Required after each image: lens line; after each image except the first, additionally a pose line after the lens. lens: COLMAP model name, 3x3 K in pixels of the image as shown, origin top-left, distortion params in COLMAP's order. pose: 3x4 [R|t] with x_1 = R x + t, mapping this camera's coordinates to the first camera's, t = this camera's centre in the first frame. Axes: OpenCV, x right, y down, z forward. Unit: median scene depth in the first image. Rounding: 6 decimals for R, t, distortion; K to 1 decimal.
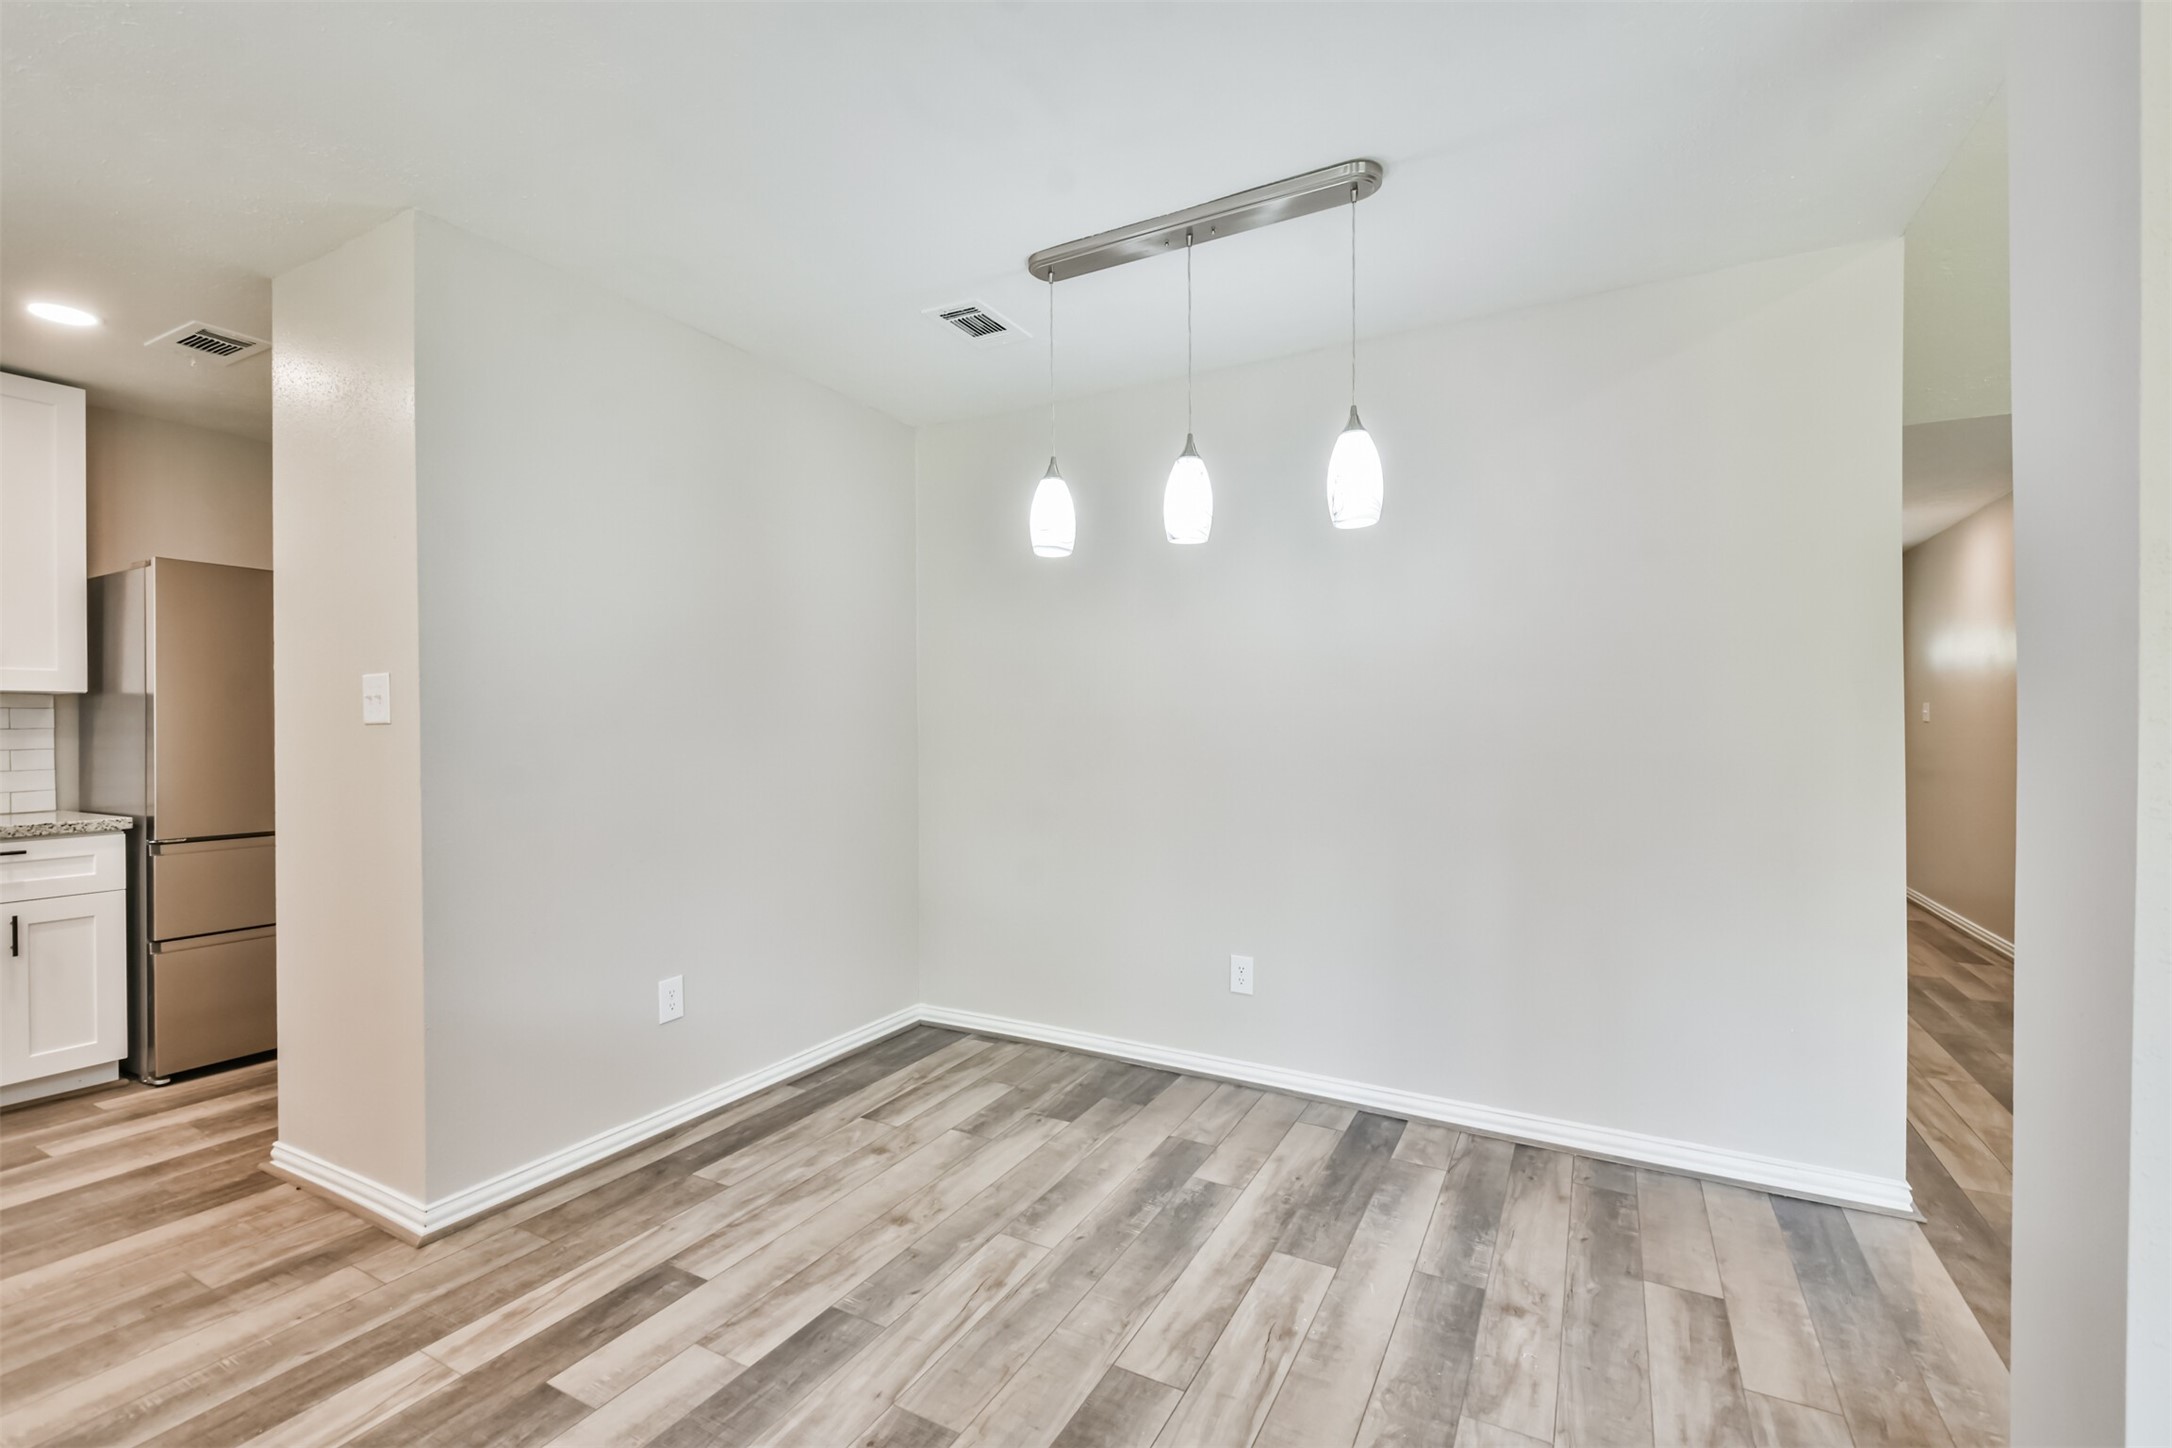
lens RADIAL K [[947.1, 0, 1091.7], [0, 947.1, 728.2], [0, 0, 1]] dist [0.043282, -0.026891]
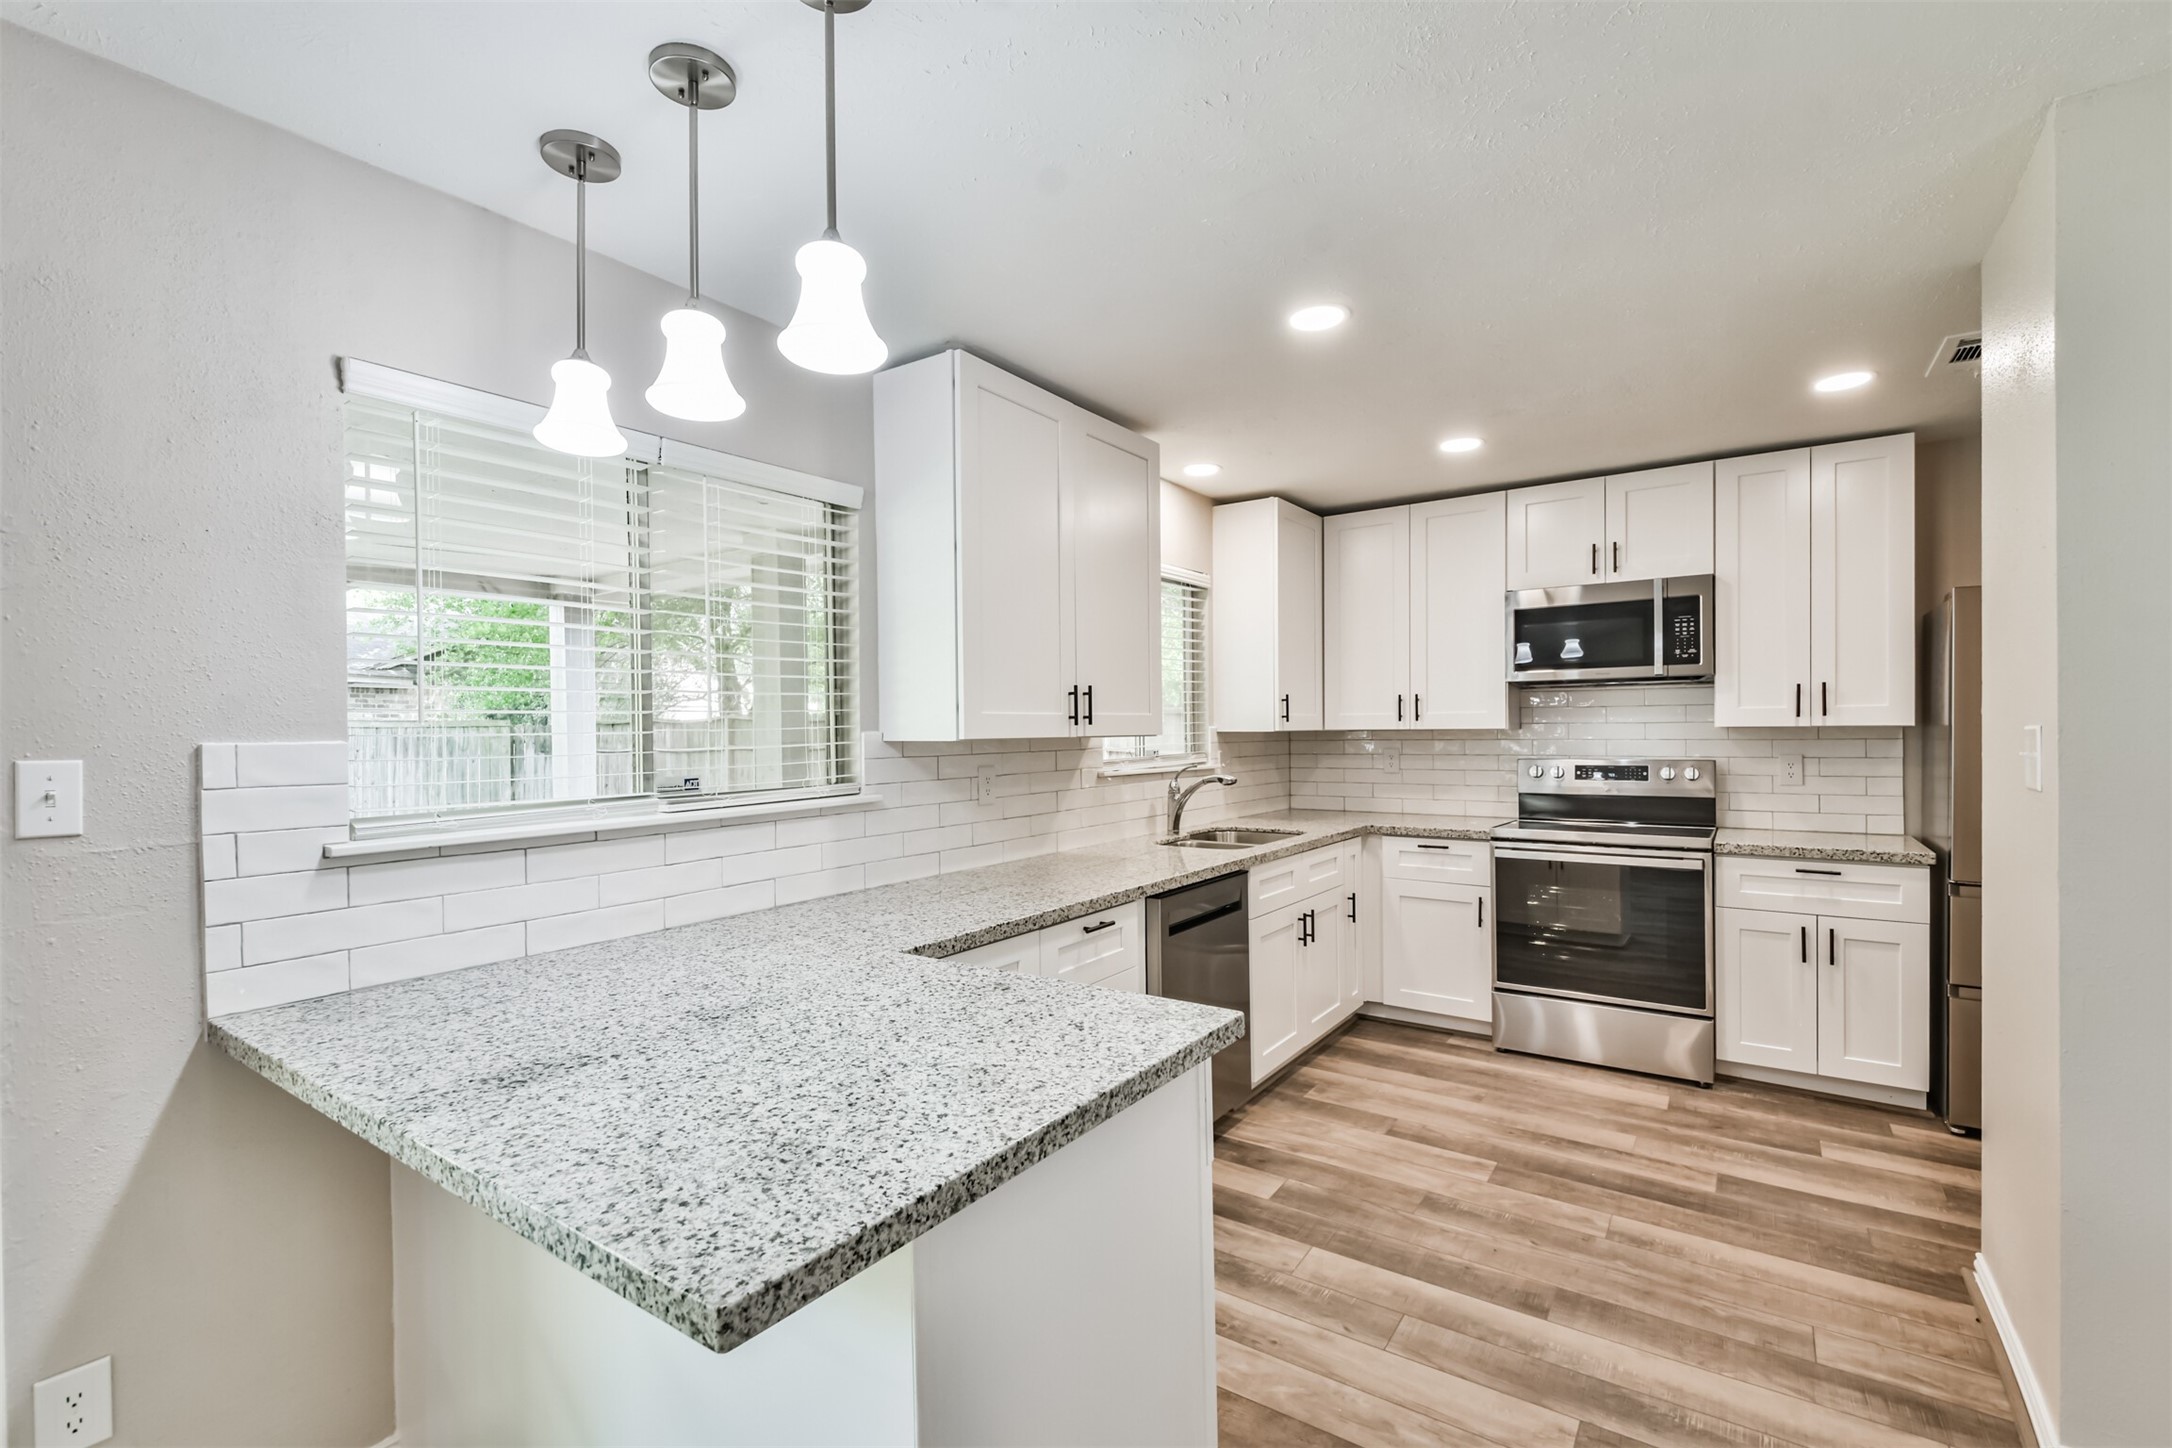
lens RADIAL K [[947.1, 0, 1091.7], [0, 947.1, 728.2], [0, 0, 1]] dist [0.043282, -0.026891]
pose [[-0.107692, 0.006017, -0.994166, 0.109766], [0.000531, 0.999982, 0.005995, -0.055377], [0.994184, 0.000118, -0.107694, 0.305463]]
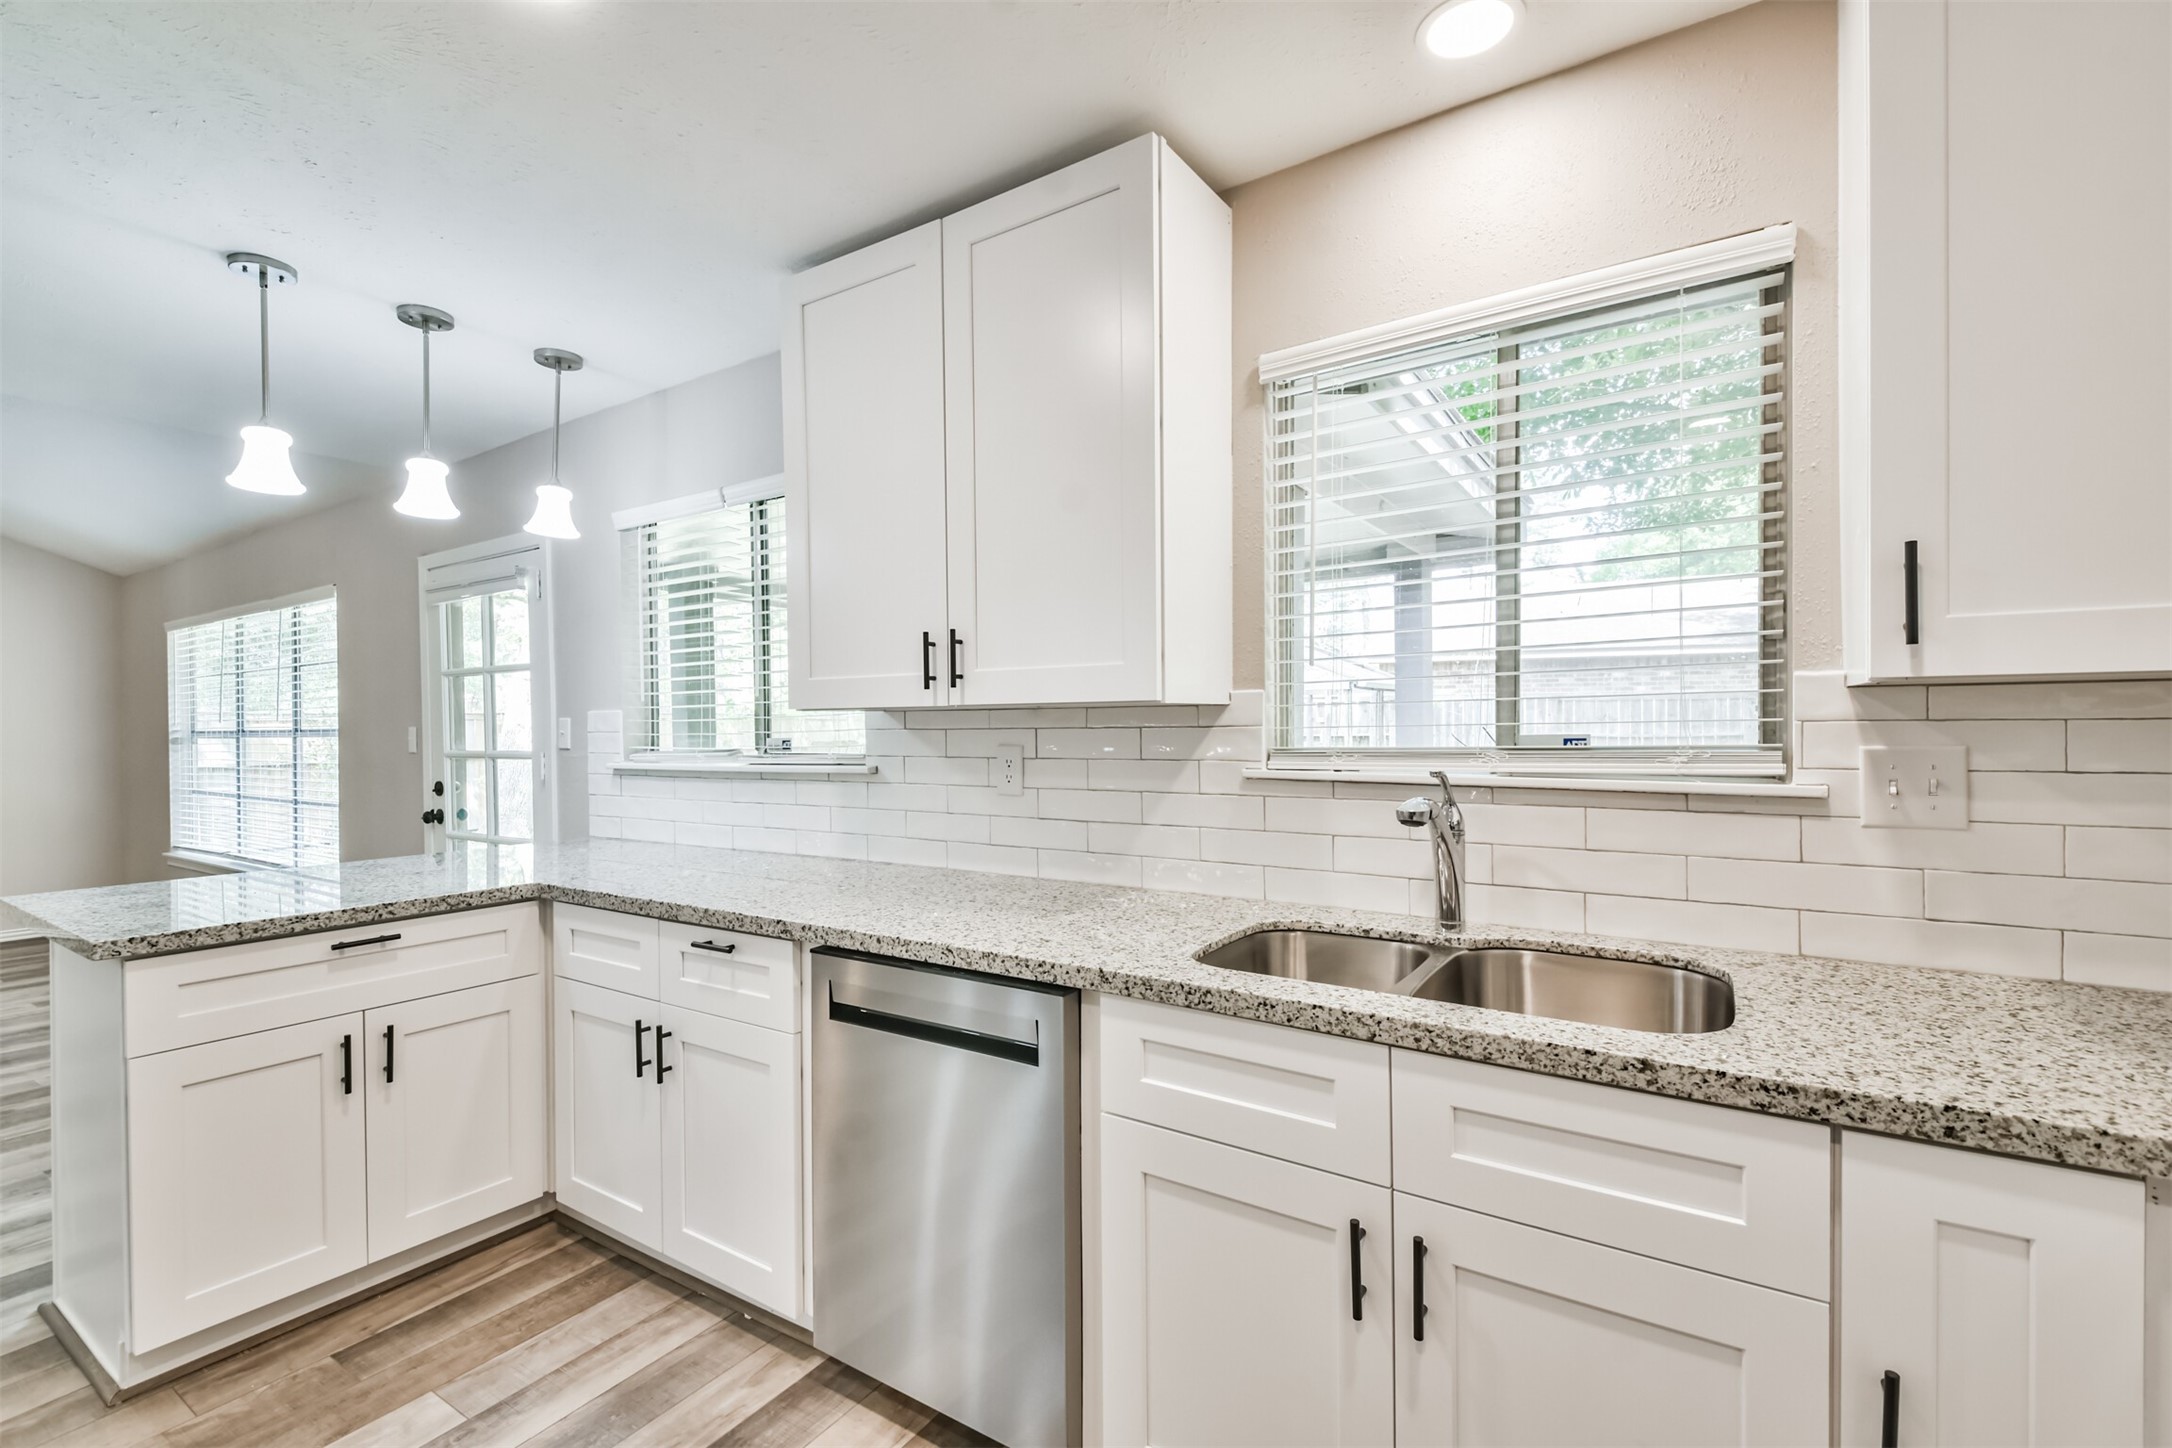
lens RADIAL K [[947.1, 0, 1091.7], [0, 947.1, 728.2], [0, 0, 1]] dist [0.043282, -0.026891]
pose [[-0.996658, 0.015992, 0.080109, -1.276234], [0.017455, 0.999693, 0.017591, -0.030219], [-0.079803, 0.018930, -0.996631, 0.975657]]
